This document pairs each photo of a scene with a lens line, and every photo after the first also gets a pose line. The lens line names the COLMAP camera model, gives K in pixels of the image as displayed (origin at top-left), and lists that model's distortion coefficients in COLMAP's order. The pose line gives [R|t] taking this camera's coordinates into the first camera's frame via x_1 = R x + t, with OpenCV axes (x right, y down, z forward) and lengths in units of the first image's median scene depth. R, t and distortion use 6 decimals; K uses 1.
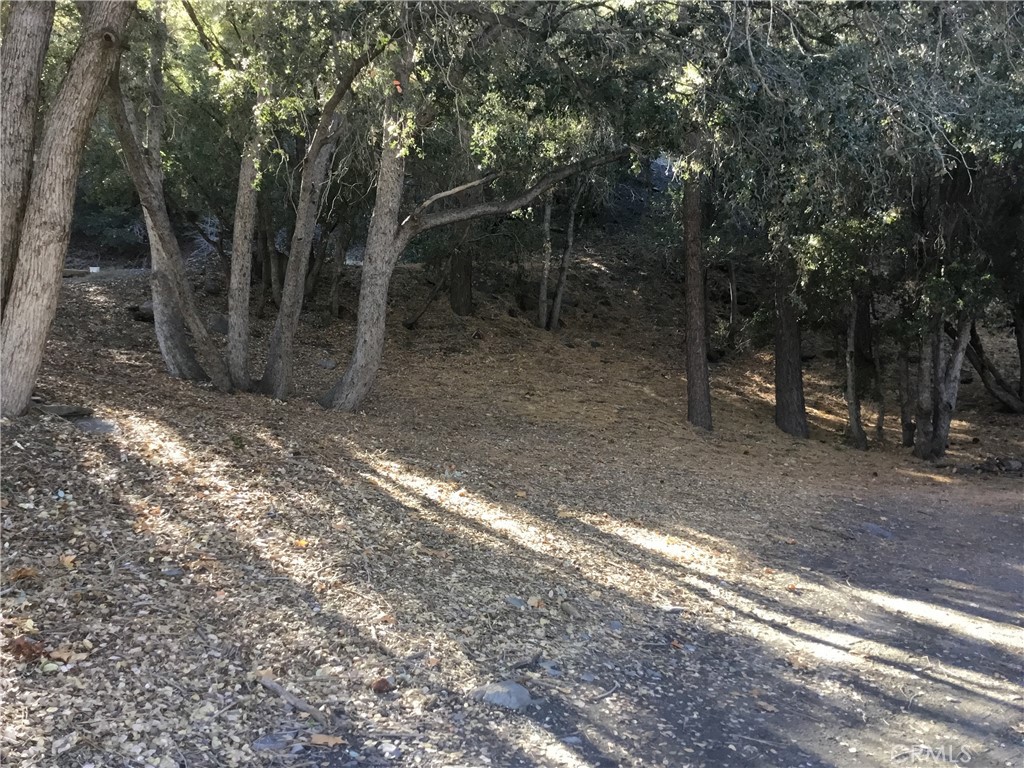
lens RADIAL K [[783.2, 0, 563.9], [0, 783.2, 388.6], [0, 0, 1]] dist [0.089922, -0.168884]
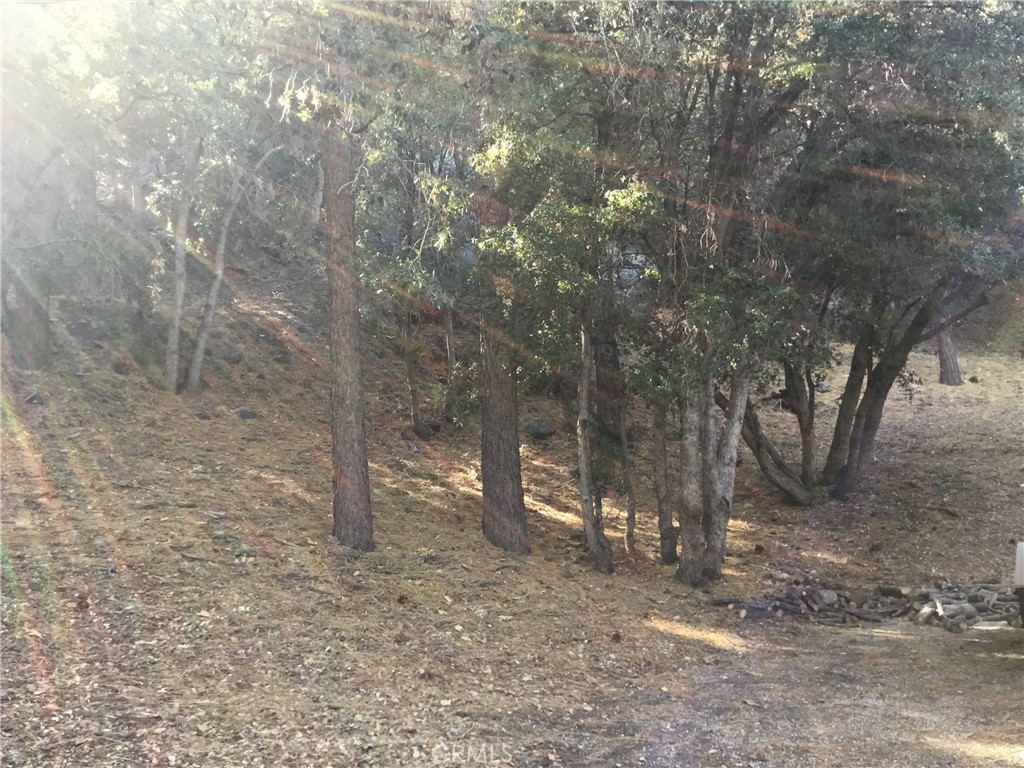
lens RADIAL K [[899.6, 0, 512.0], [0, 899.6, 384.0], [0, 0, 1]] dist [0.116435, -0.194022]
pose [[0.970962, 0.011645, 0.238951, 0.315498], [0.011976, 0.995197, -0.097161, -0.012591], [-0.238935, 0.097201, 0.966159, 0.725524]]
